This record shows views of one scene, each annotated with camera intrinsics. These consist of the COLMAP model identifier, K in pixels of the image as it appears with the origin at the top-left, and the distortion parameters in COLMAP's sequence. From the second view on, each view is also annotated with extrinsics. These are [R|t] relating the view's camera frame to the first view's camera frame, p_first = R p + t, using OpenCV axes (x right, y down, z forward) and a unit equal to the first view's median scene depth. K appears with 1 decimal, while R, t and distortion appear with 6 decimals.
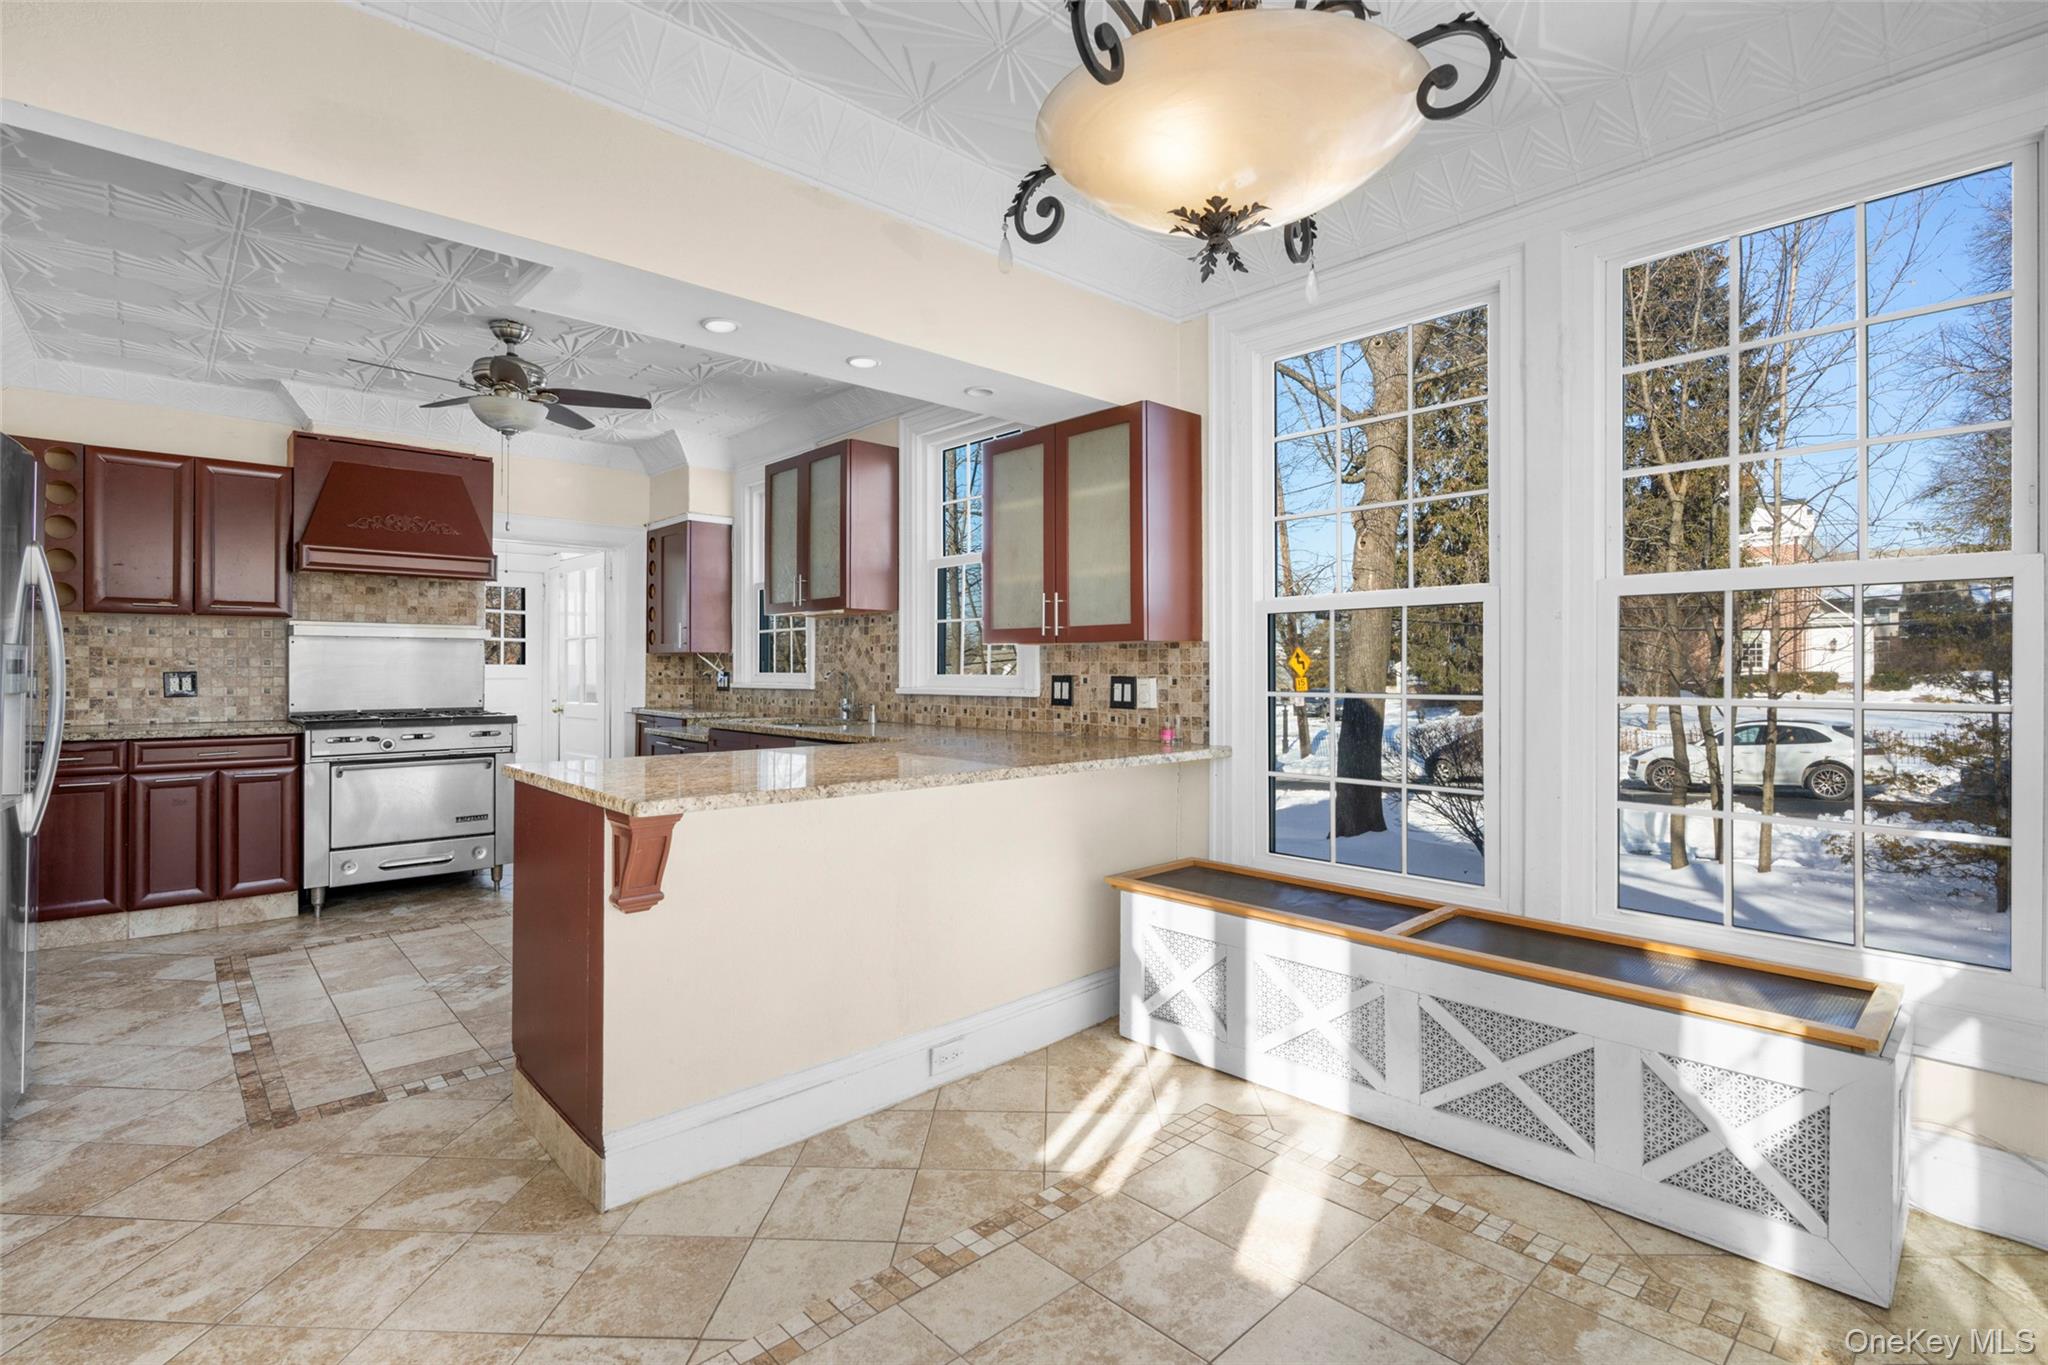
lens RADIAL K [[963.5, 0, 1020.1], [0, 963.5, 667.1], [0, 0, 1]] dist [-0.000503, -0.000904]
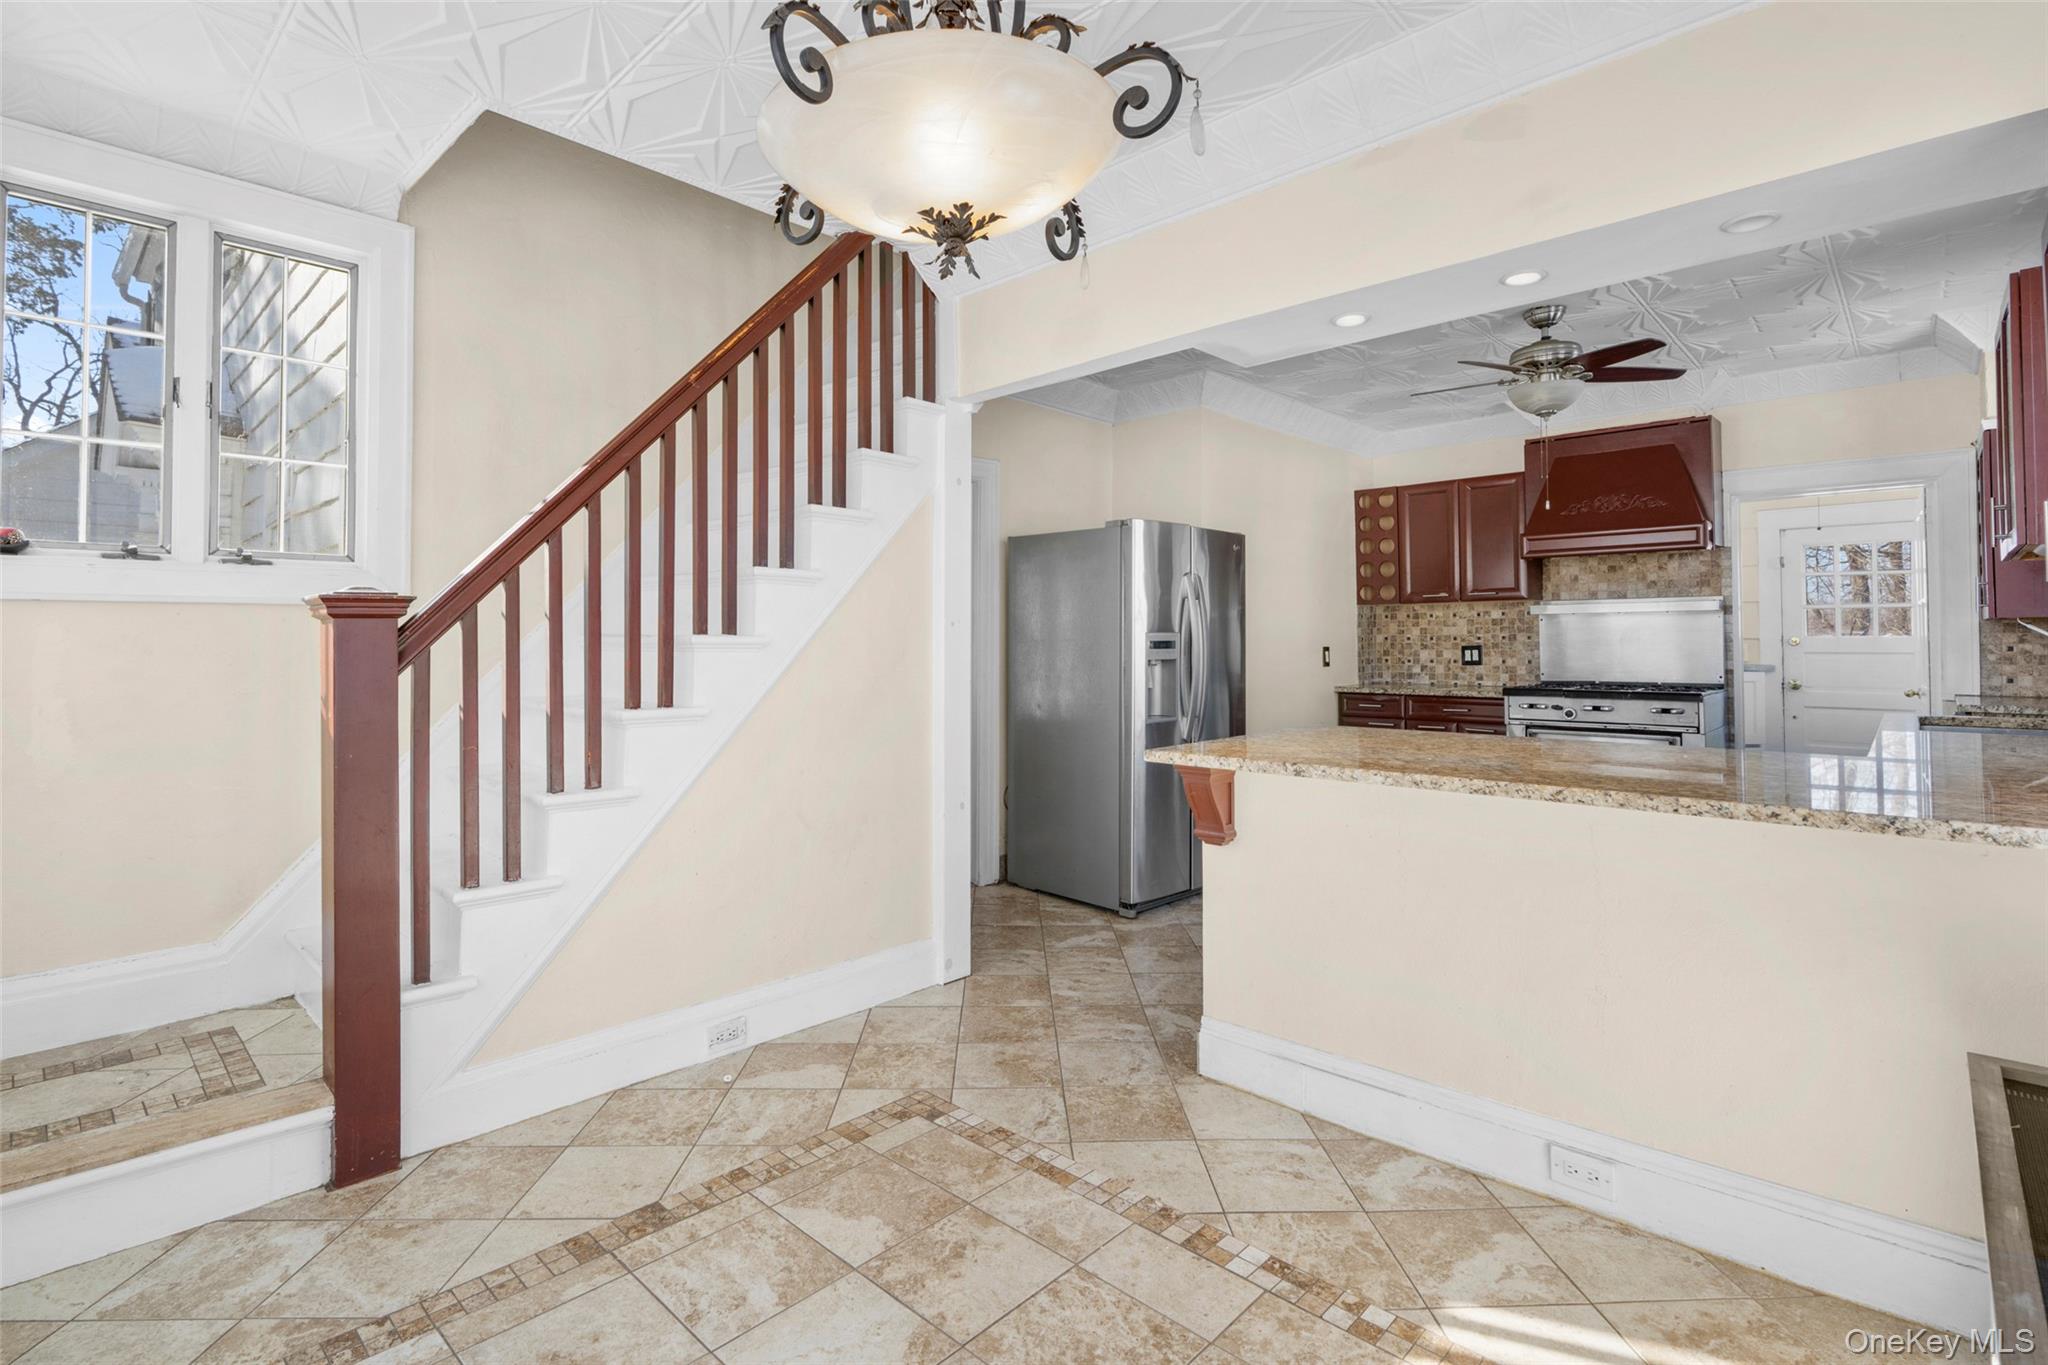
lens RADIAL K [[963.5, 0, 1004.1], [0, 963.5, 610.4], [0, 0, 1]] dist [-0.000503, -0.000904]
pose [[0.059699, -0.034326, -0.997626, 0.652128], [0.007485, 0.999396, -0.033939, -0.005493], [0.998188, -0.005441, 0.059920, 0.515258]]
